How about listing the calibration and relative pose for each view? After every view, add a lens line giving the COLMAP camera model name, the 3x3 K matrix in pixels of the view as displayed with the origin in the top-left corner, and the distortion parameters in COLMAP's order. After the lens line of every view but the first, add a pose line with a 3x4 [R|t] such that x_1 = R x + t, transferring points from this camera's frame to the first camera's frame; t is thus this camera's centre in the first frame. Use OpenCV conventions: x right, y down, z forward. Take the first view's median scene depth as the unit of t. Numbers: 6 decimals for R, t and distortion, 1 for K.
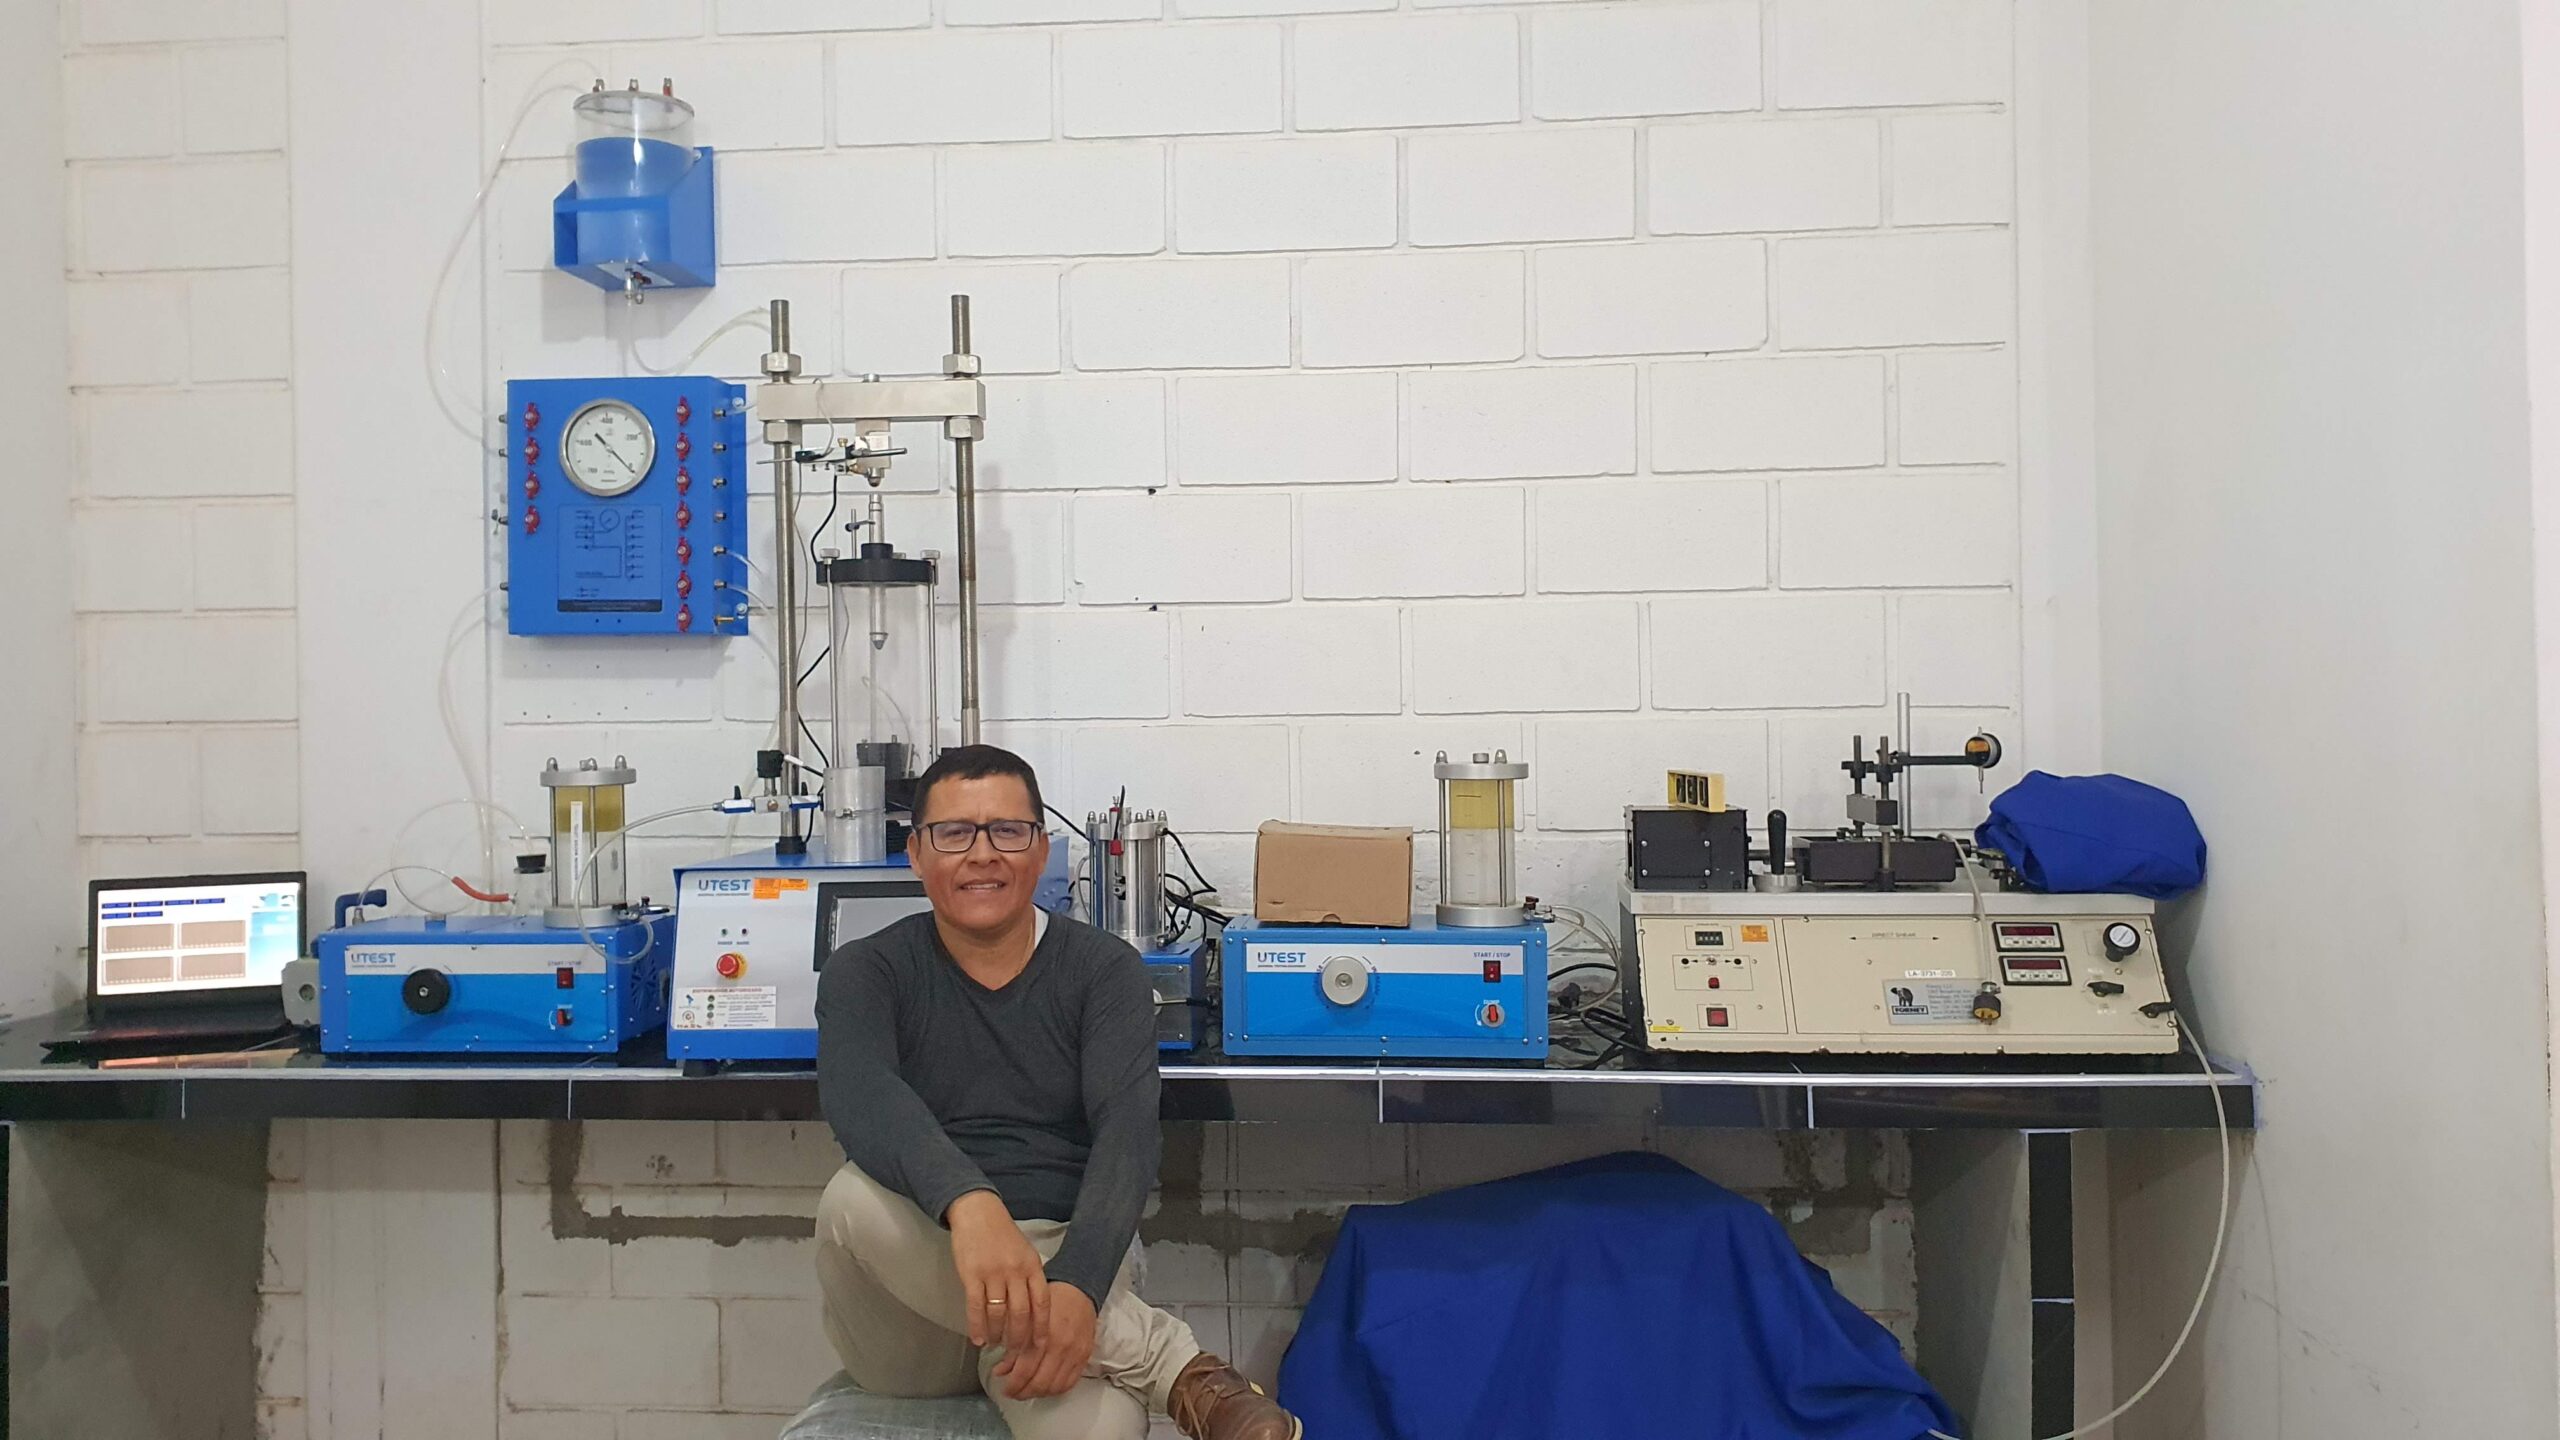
lens RADIAL K [[1969.8, 0, 1280.0], [0, 1969.8, 720.0], [0, 0, 1]] dist [0.006931, 0.073857]
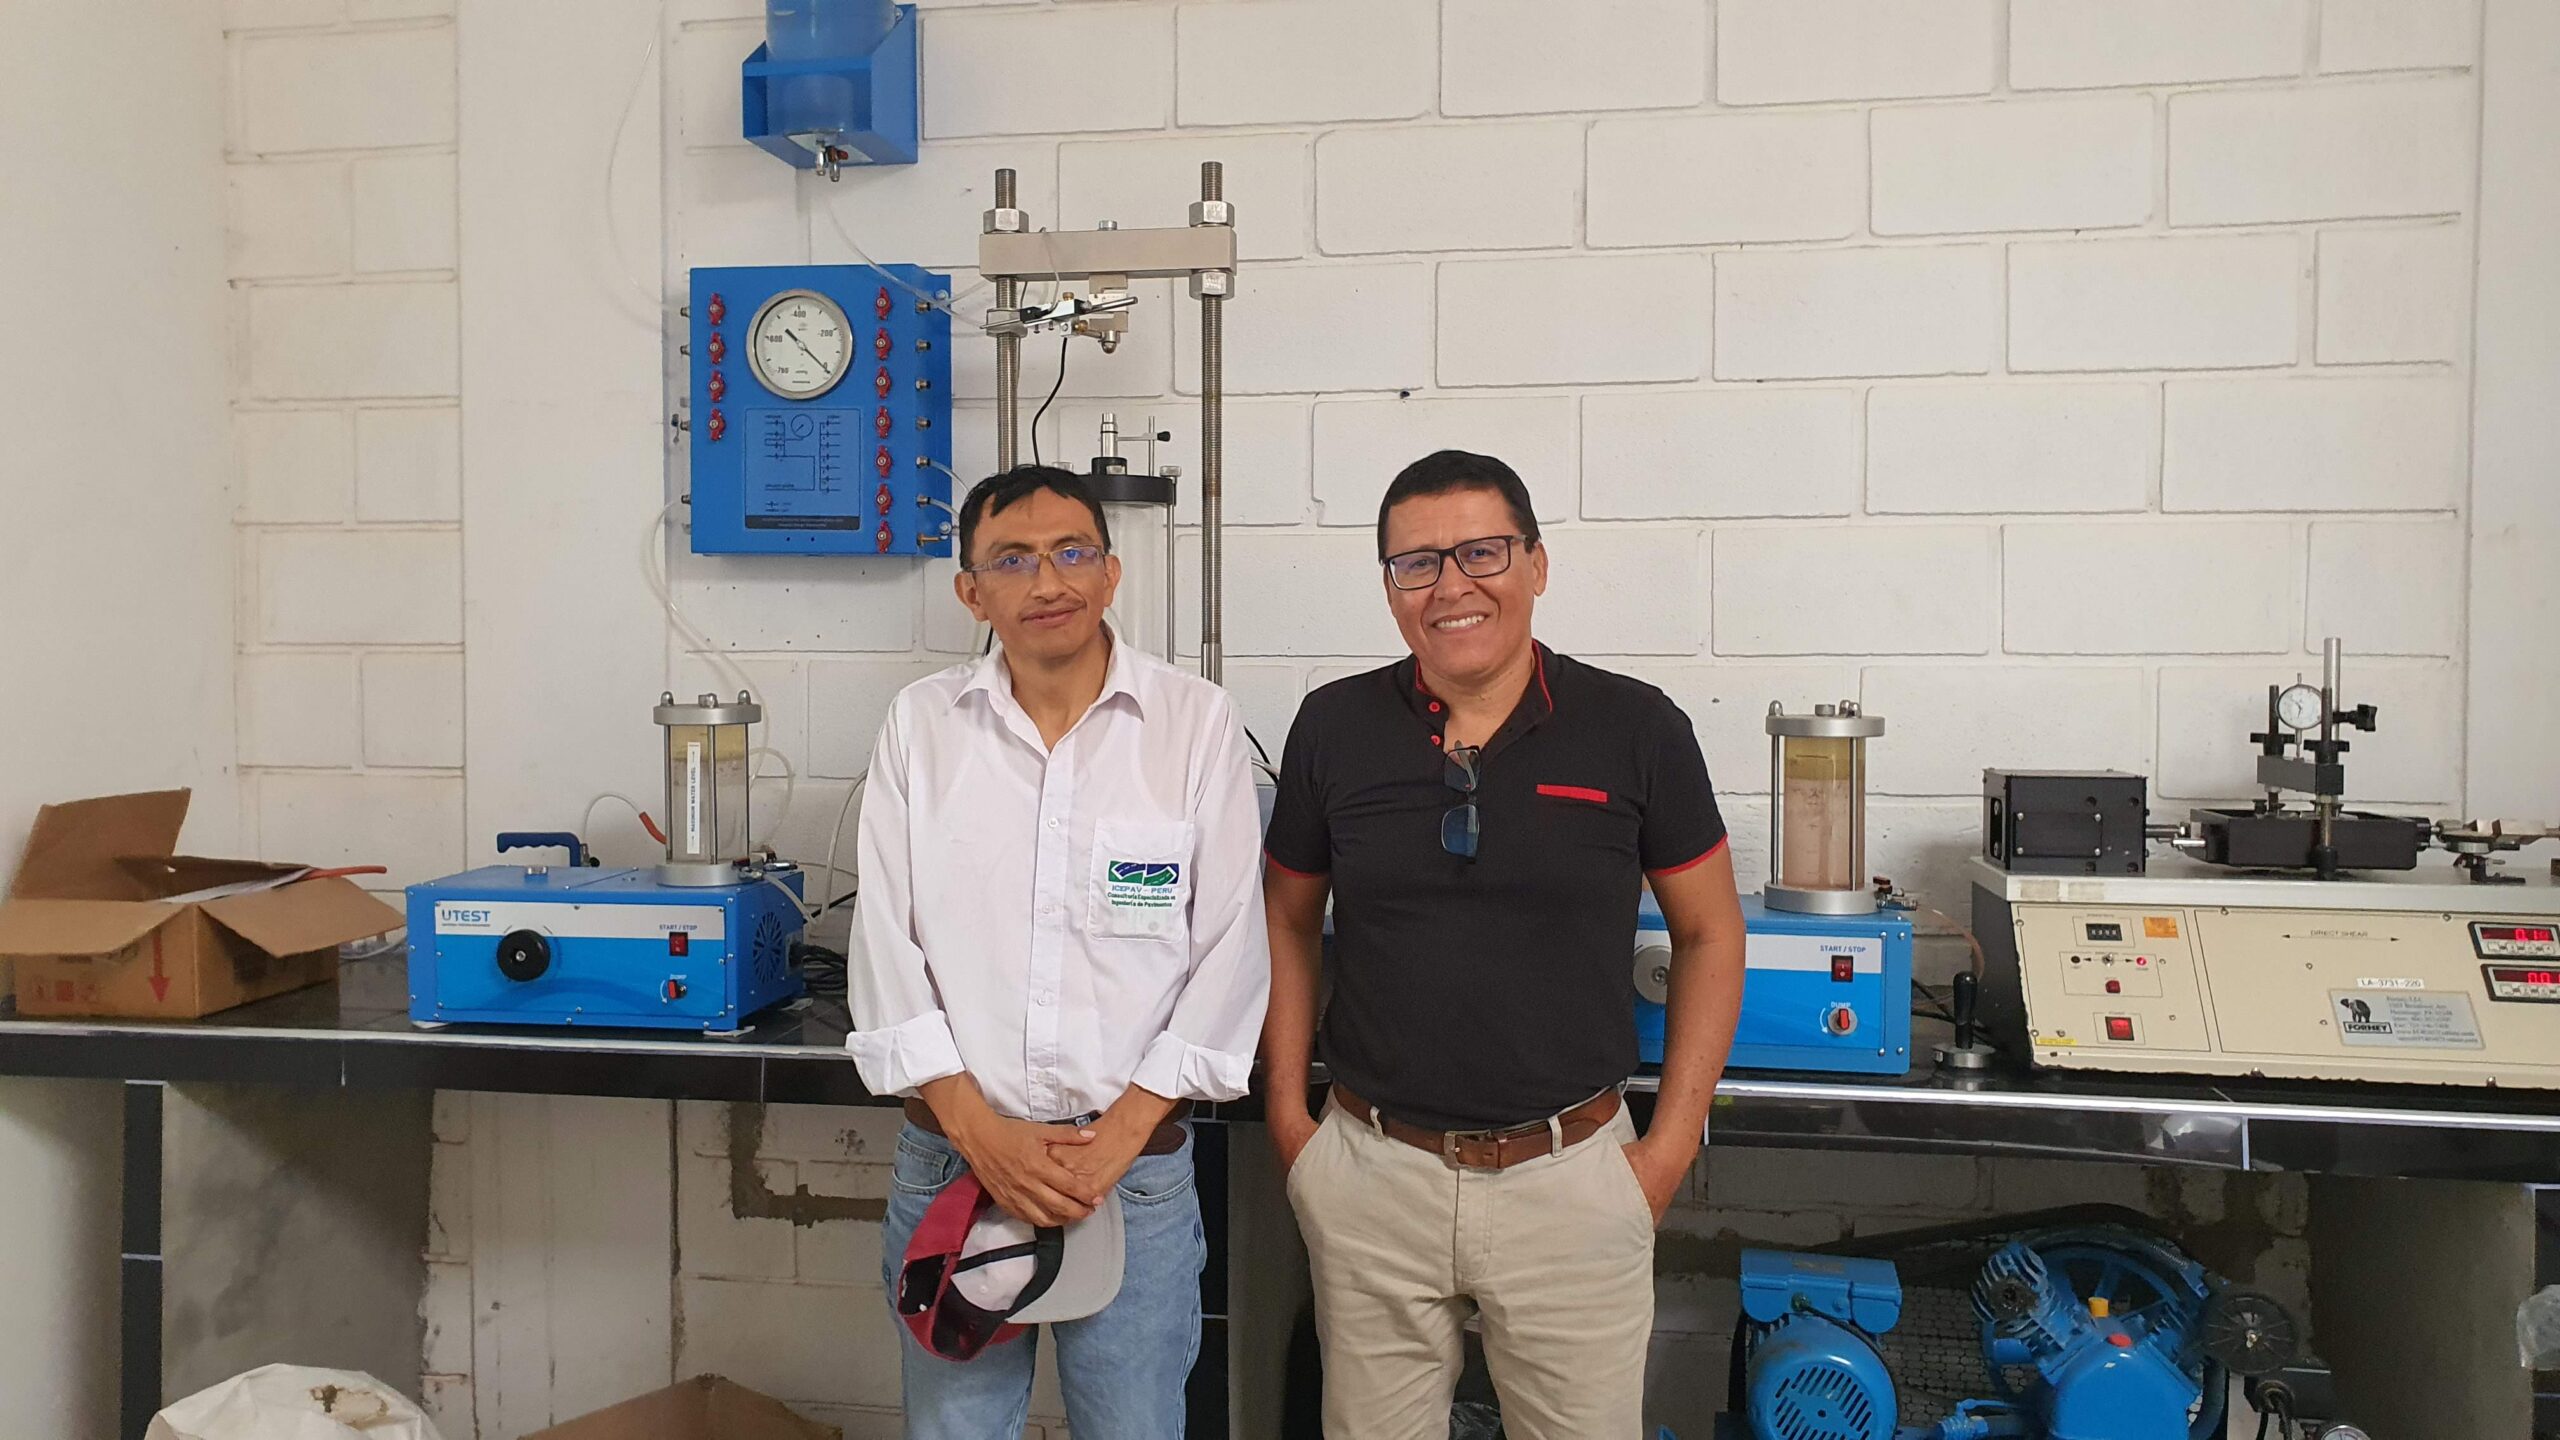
lens RADIAL K [[1966.3, 0, 1273.0], [0, 1966.3, 699.8], [0, 0, 1]] dist [0.120972, -0.200553]
pose [[0.997299, 0.014847, -0.071932, -0.062971], [-0.012922, 0.999548, 0.027155, -0.004551], [0.072303, -0.026152, 0.997040, 0.120933]]
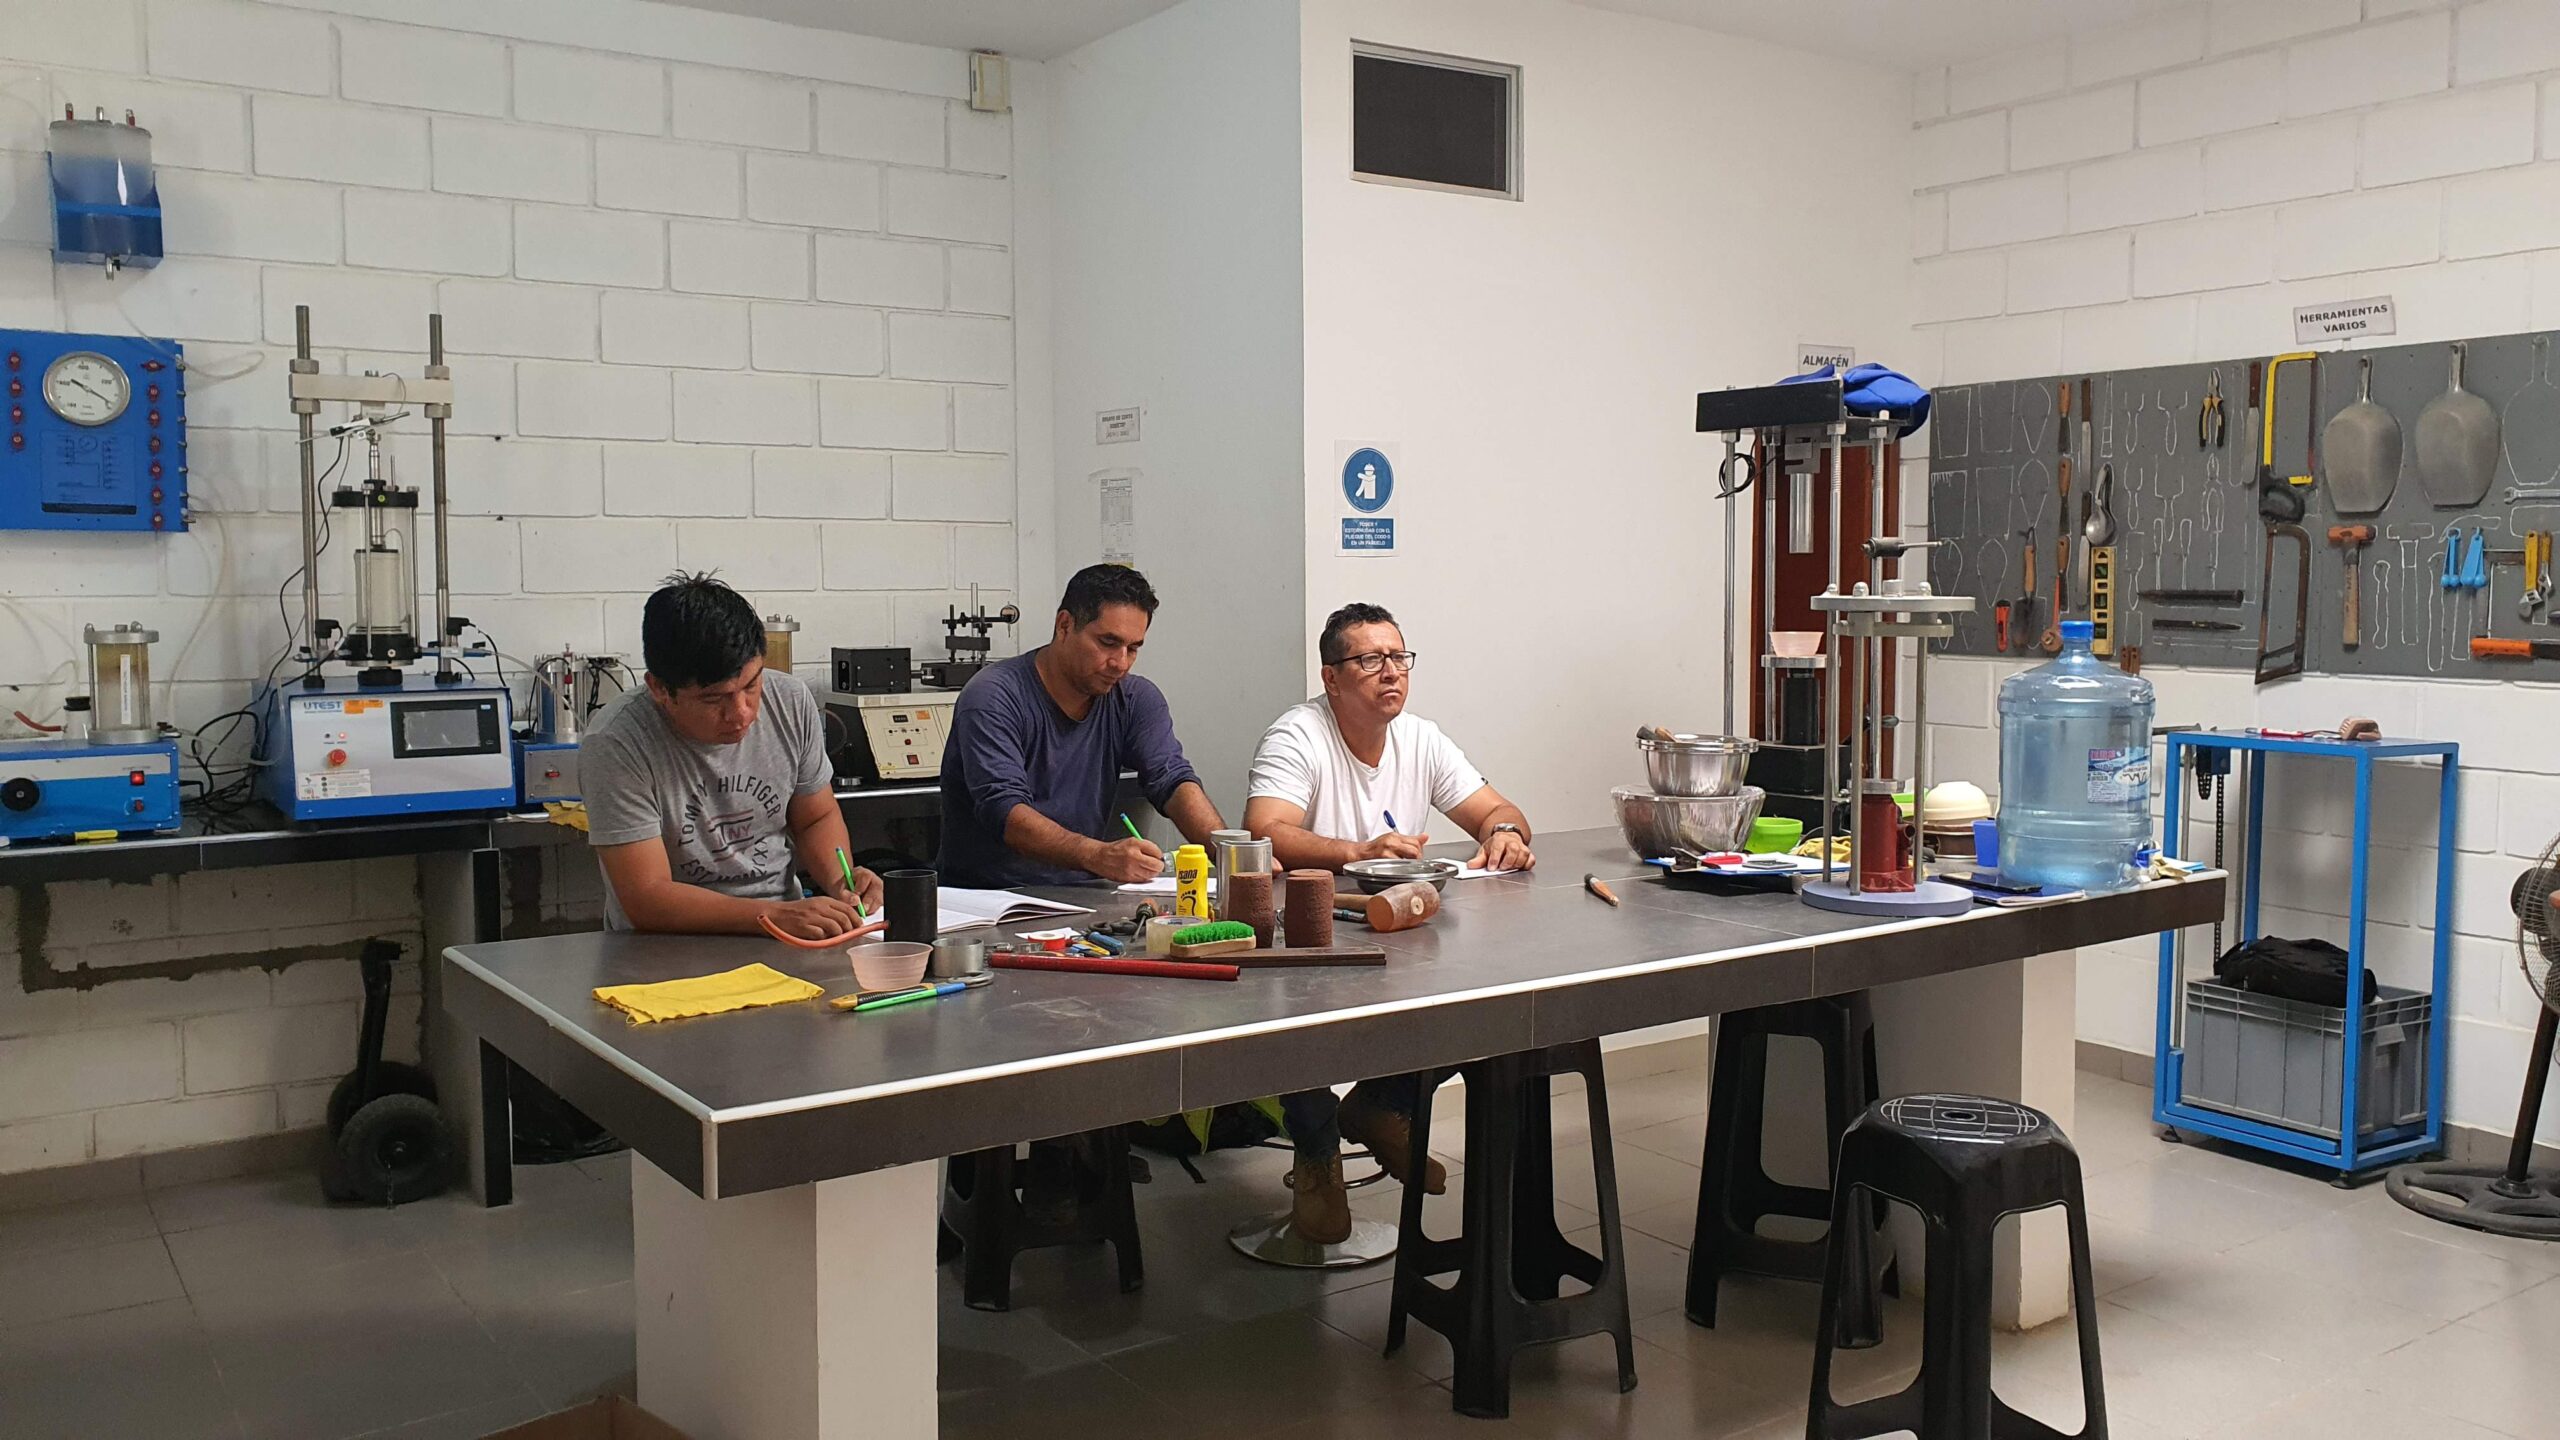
lens RADIAL K [[2019.7, 0, 1280.0], [0, 2019.7, 720.0], [0, 0, 1]] dist [-0.054218, -0.001689]
pose [[0.777146, -0.034835, 0.628355, -0.590757], [-0.008956, 0.997753, 0.066391, -0.012306], [-0.629256, -0.057223, 0.775088, -0.574140]]
